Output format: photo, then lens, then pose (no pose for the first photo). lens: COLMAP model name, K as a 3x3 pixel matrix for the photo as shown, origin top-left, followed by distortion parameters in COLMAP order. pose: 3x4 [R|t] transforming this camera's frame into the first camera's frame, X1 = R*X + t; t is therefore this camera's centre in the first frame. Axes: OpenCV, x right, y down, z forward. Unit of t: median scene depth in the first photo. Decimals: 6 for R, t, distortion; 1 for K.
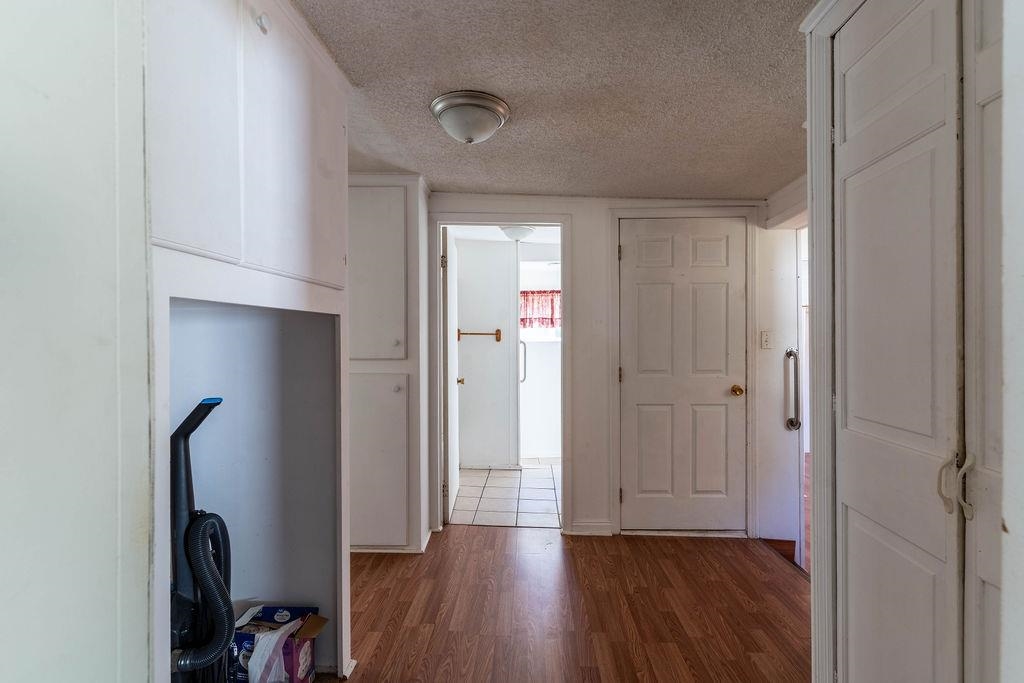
lens RADIAL K [[492.1, 0, 512.6], [0, 492.1, 340.4], [0, 0, 1]] dist [0.012512, 0.000495]
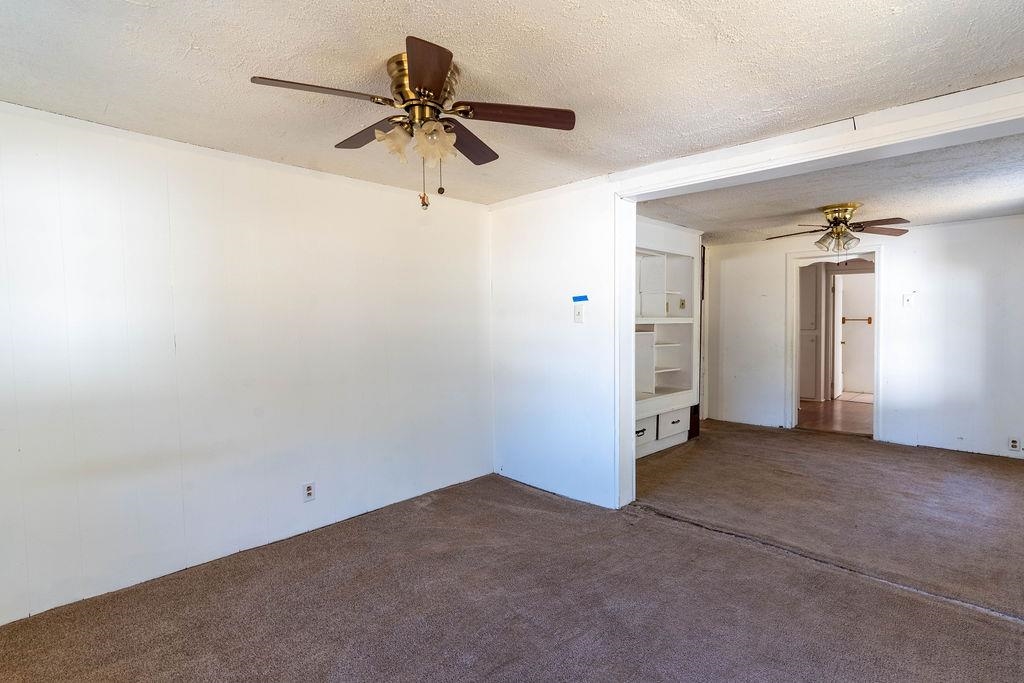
lens RADIAL K [[492.1, 0, 510.8], [0, 492.1, 339.5], [0, 0, 1]] dist [0.012512, 0.000495]
pose [[0.750192, 0.016992, -0.661002, 0.276162], [-0.000793, 0.999692, 0.024799, 0.022832], [0.661220, -0.018080, 0.749974, -1.832436]]
